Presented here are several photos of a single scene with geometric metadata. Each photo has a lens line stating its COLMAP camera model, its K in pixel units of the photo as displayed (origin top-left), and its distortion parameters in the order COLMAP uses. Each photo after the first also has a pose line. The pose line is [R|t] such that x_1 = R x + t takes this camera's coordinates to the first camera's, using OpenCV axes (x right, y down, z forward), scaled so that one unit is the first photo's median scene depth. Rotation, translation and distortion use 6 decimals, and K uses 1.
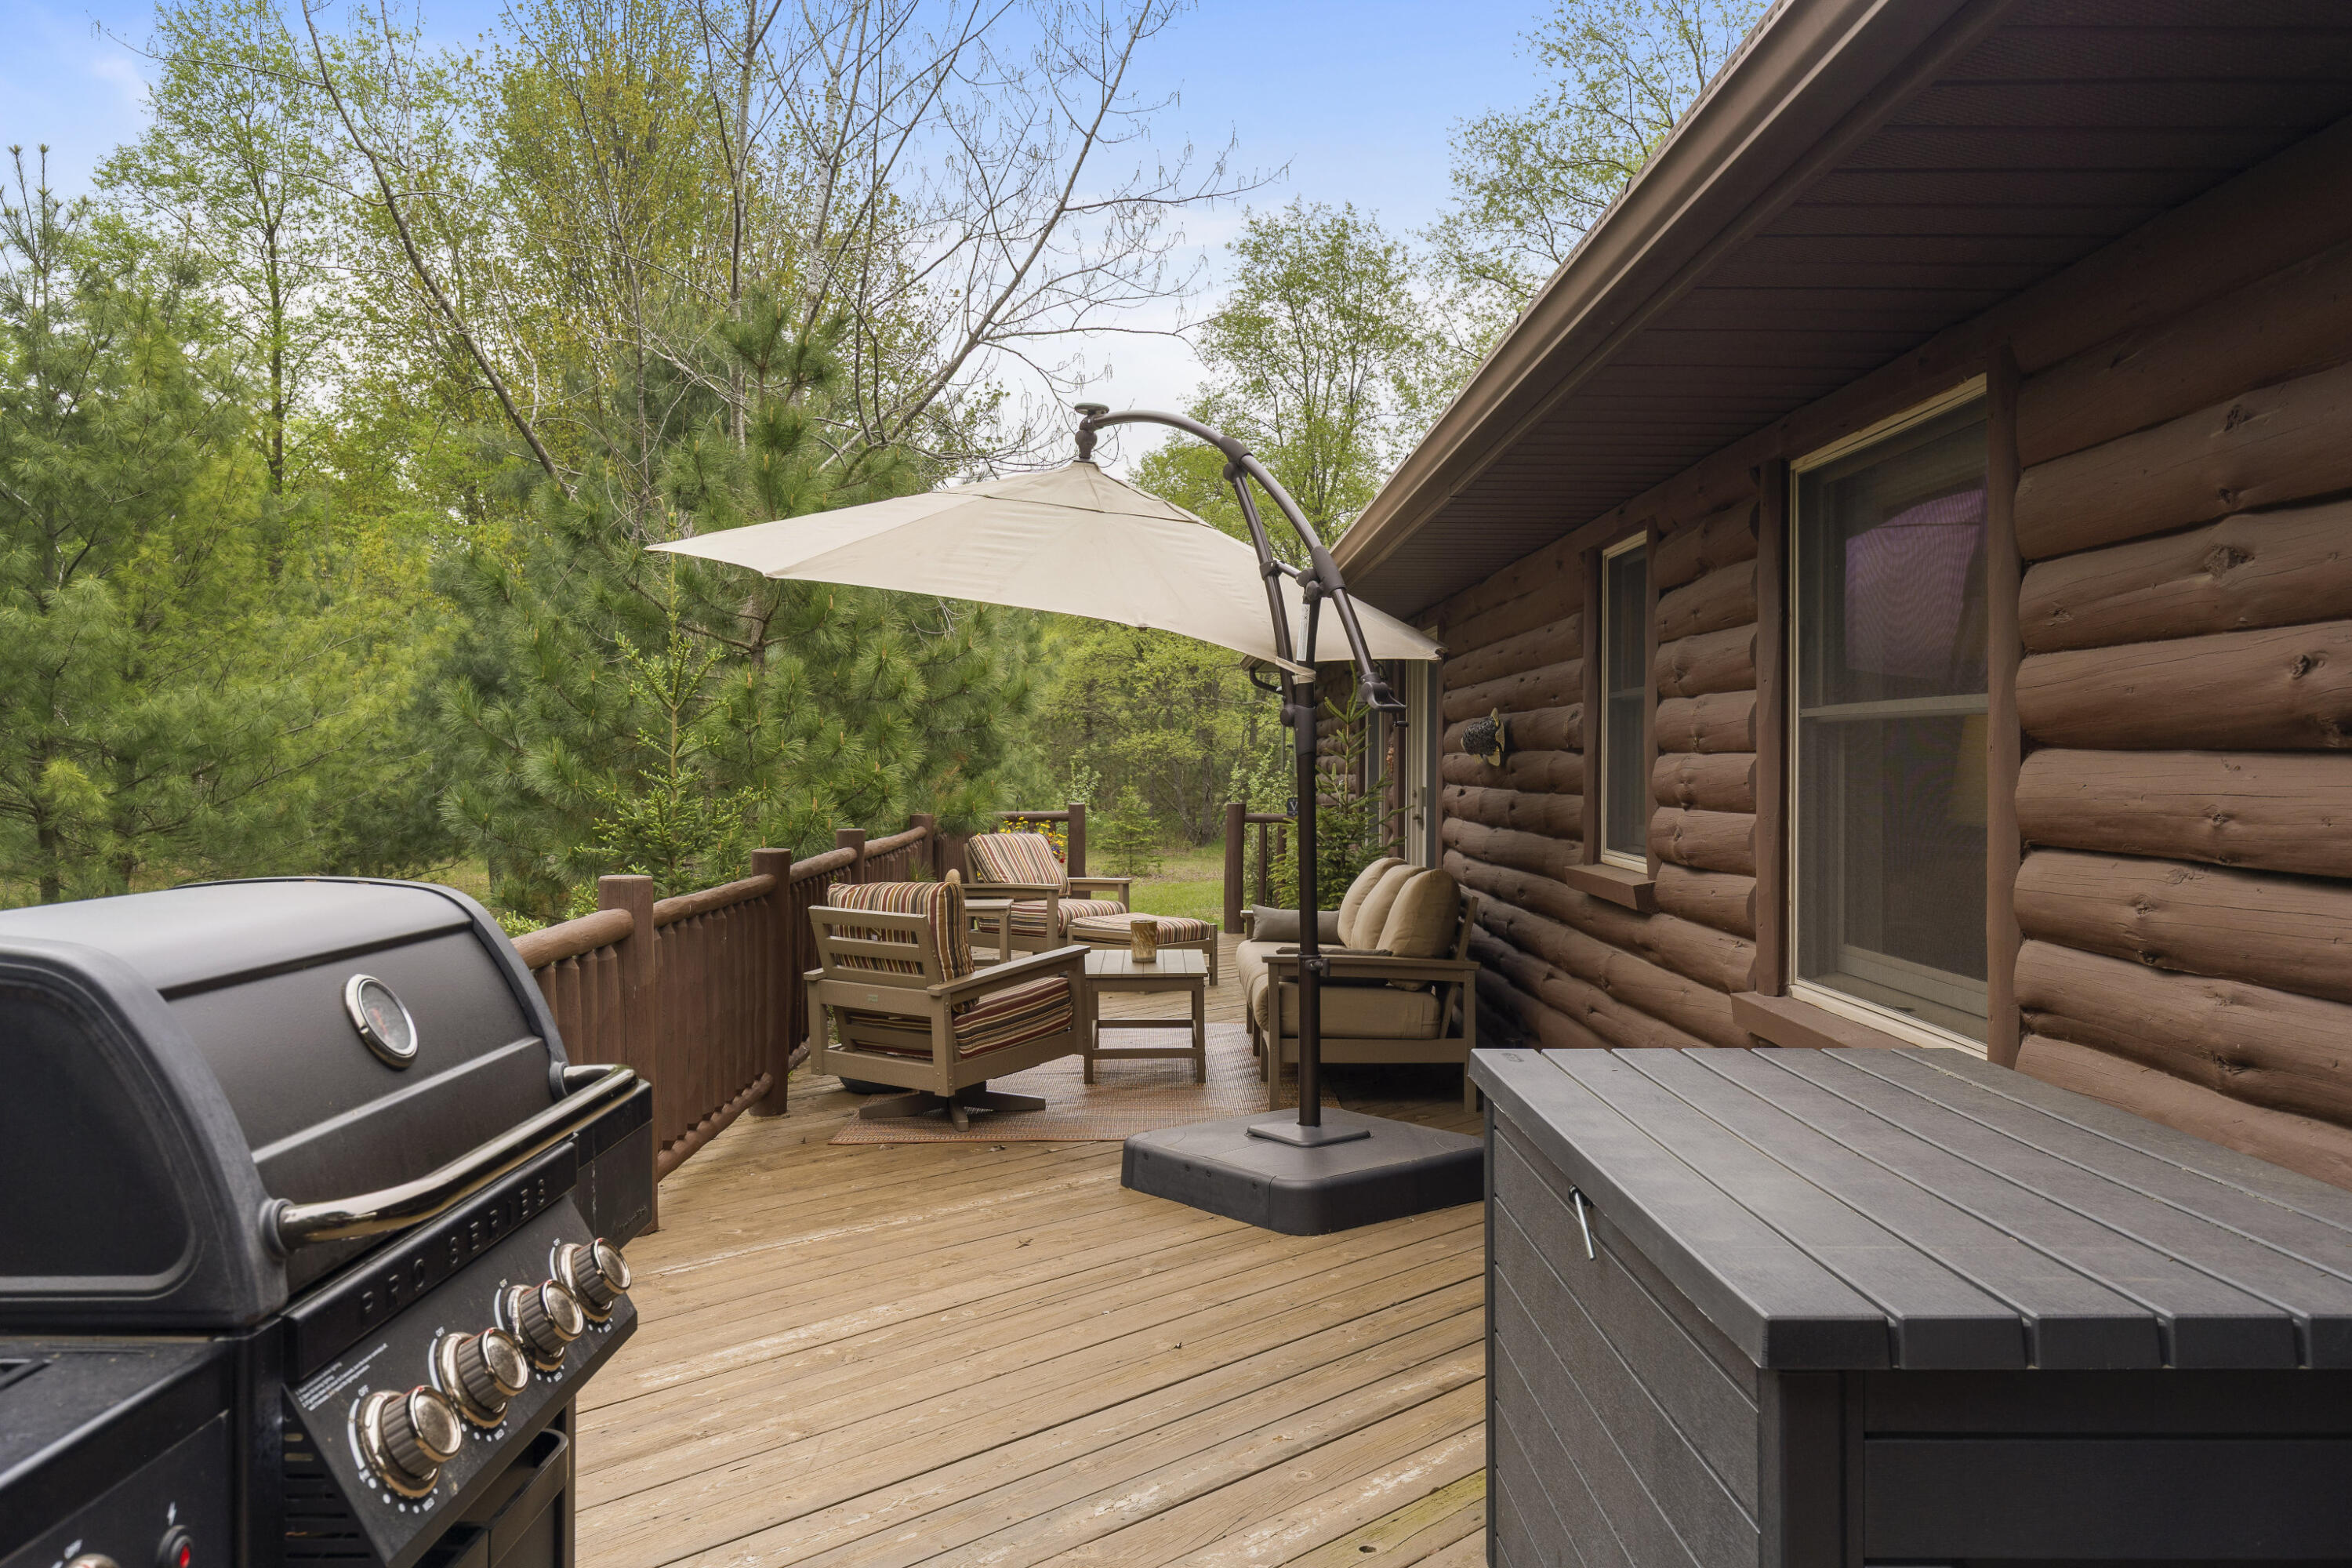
lens RADIAL K [[1762.7, 0, 1176.5], [0, 1762.7, 778.9], [0, 0, 1]] dist [-0.000521, -0.000008]
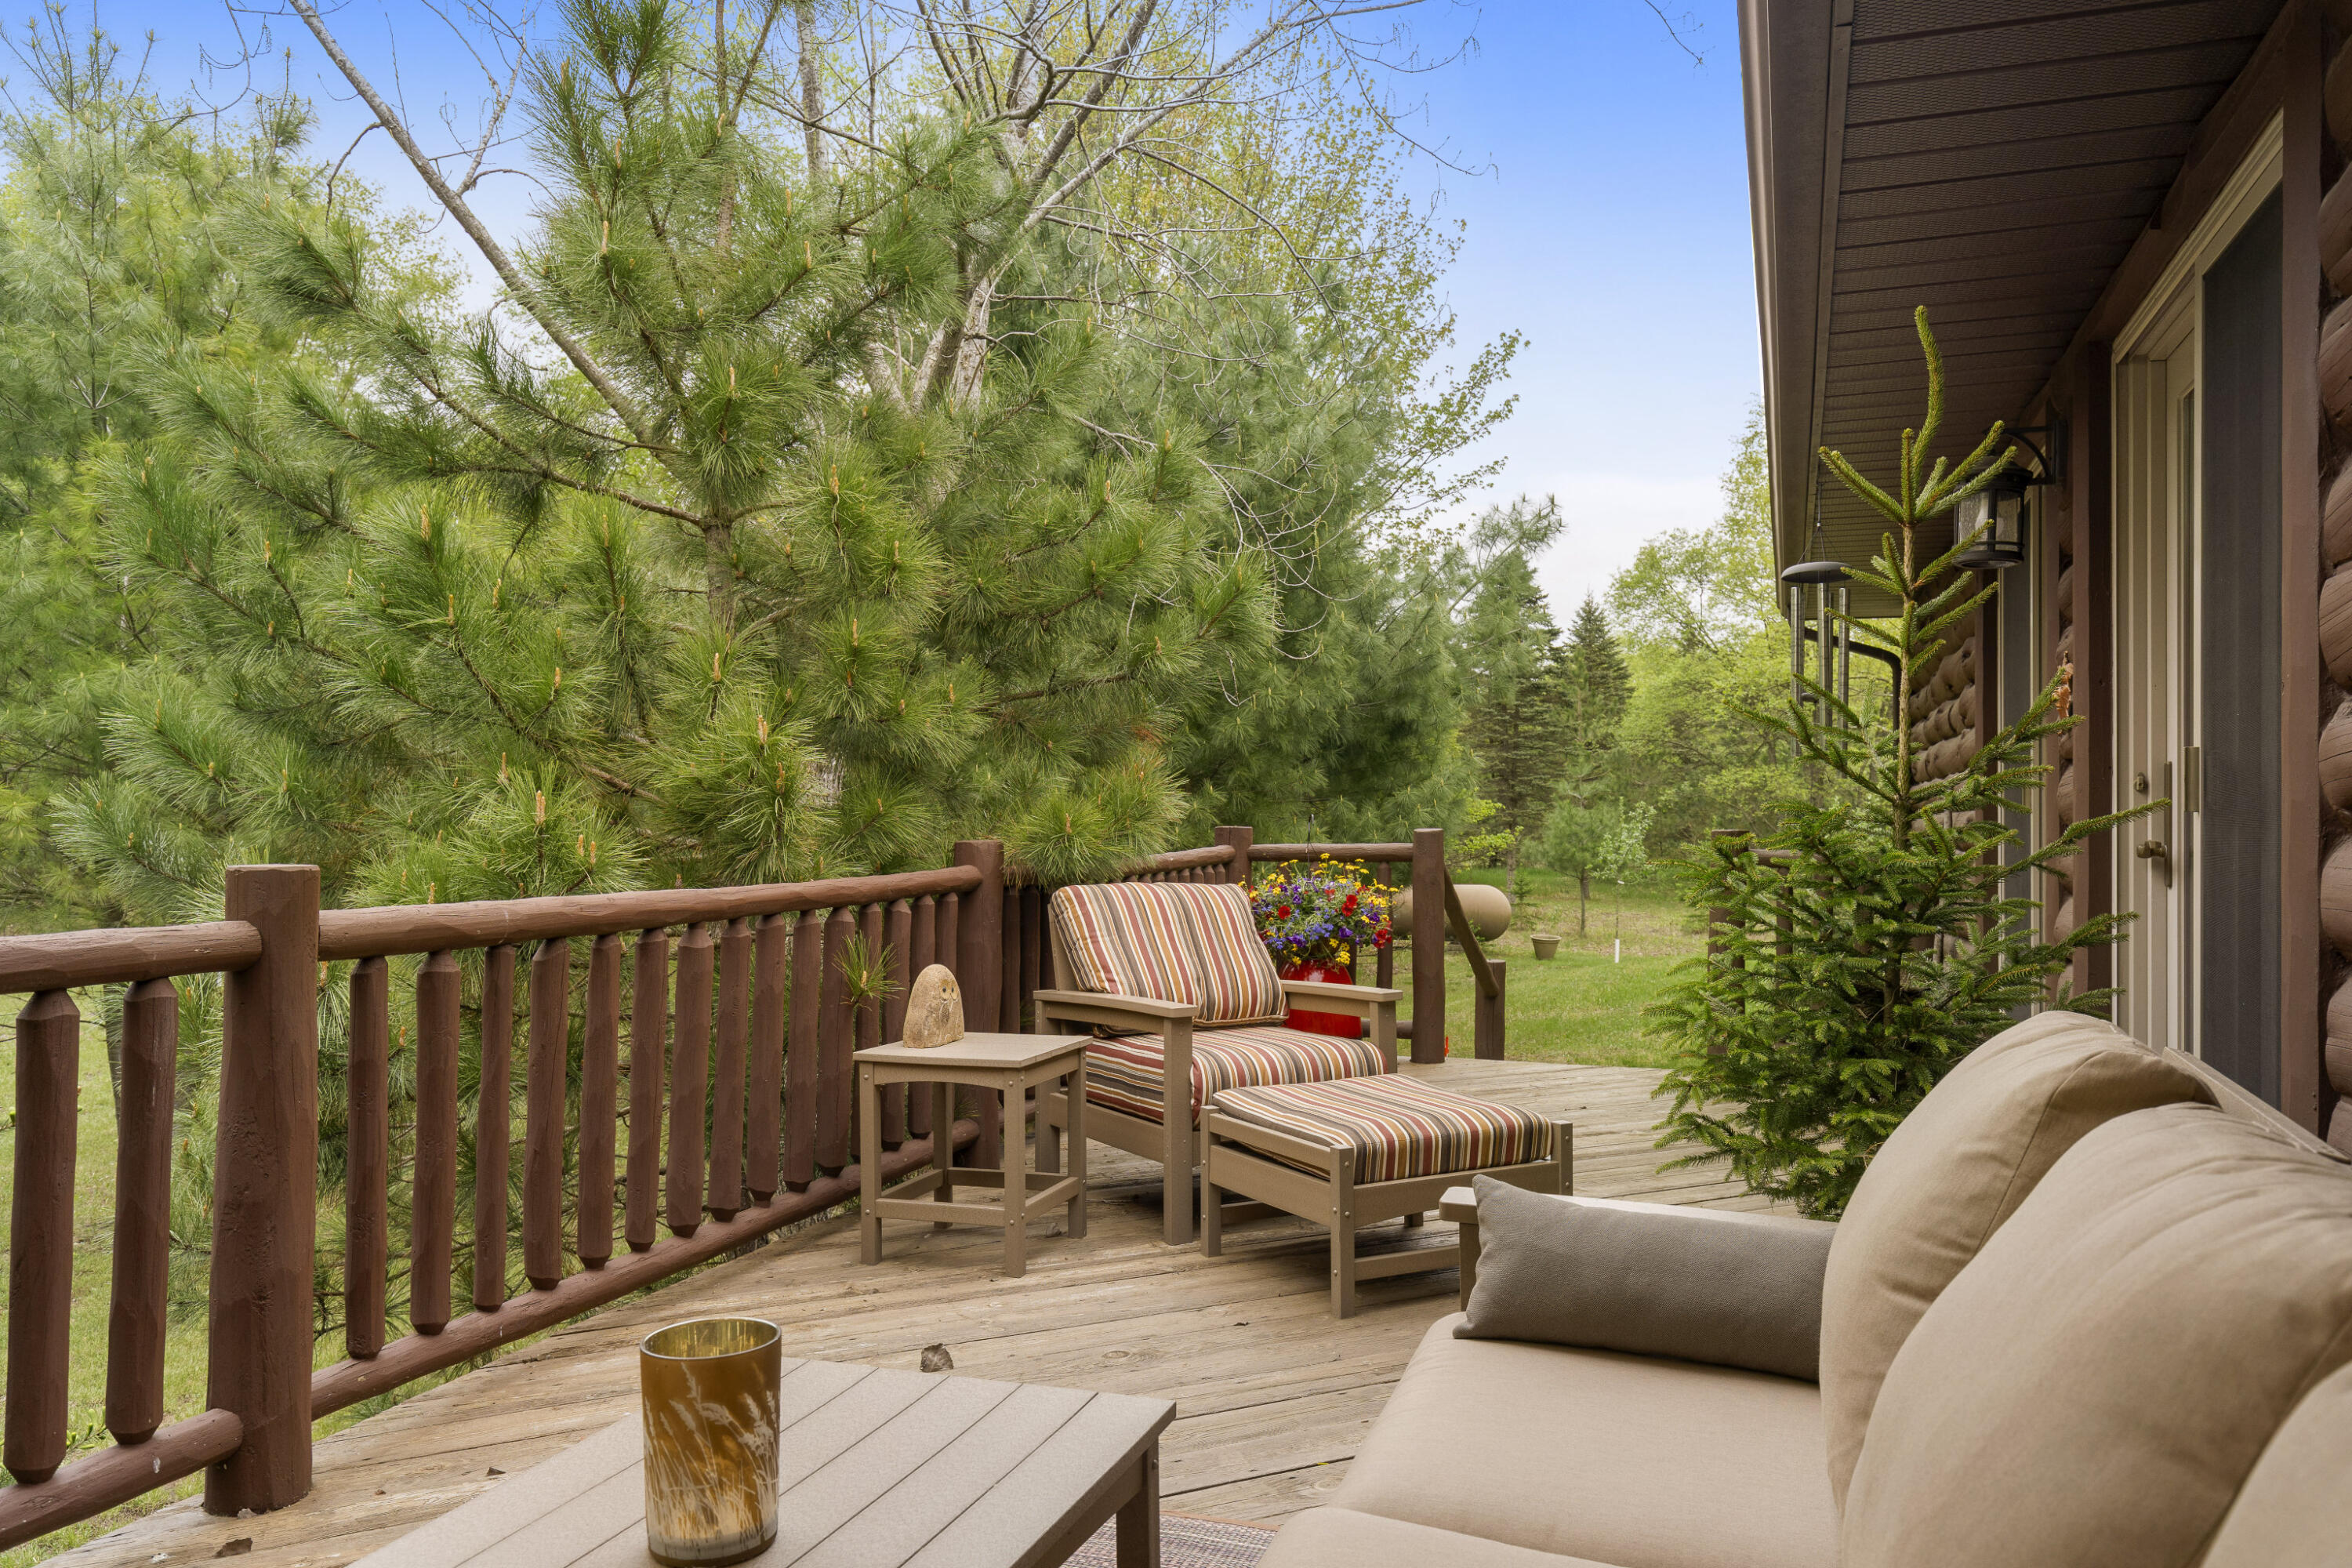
lens RADIAL K [[1707.6, 0, 1175.5], [0, 1707.6, 790.5], [0, 0, 1]] dist [0.005888, 0.001128]
pose [[0.938430, -0.004847, -0.345435, 0.071759], [-0.002493, 0.999781, -0.020800, 0.016913], [0.345460, 0.020381, 0.938212, 0.606944]]
